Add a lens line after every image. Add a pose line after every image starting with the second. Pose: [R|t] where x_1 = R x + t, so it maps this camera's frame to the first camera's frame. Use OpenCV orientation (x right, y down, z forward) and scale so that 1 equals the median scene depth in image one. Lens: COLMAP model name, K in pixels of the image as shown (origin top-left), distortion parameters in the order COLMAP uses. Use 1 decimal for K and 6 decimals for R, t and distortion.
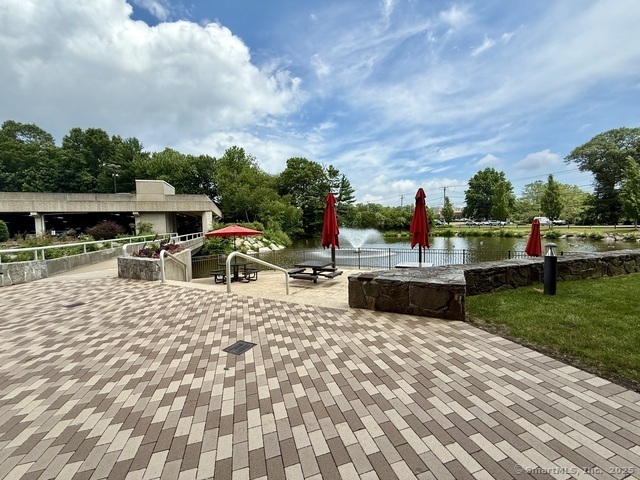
lens RADIAL K [[254.2, 0, 320.6], [0, 254.2, 240.1], [0, 0, 1]] dist [0.001173, 0.000161]
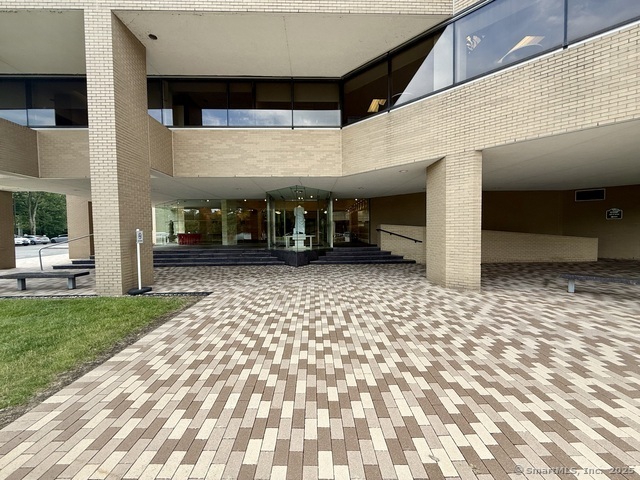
lens RADIAL K [[254.2, 0, 320.5], [0, 254.2, 238.1], [0, 0, 1]] dist [0.001173, 0.000161]
pose [[-0.959974, 0.027567, 0.278730, -0.331056], [0.050132, 0.995986, 0.074155, -0.117442], [-0.275567, 0.085160, -0.957502, 1.871800]]
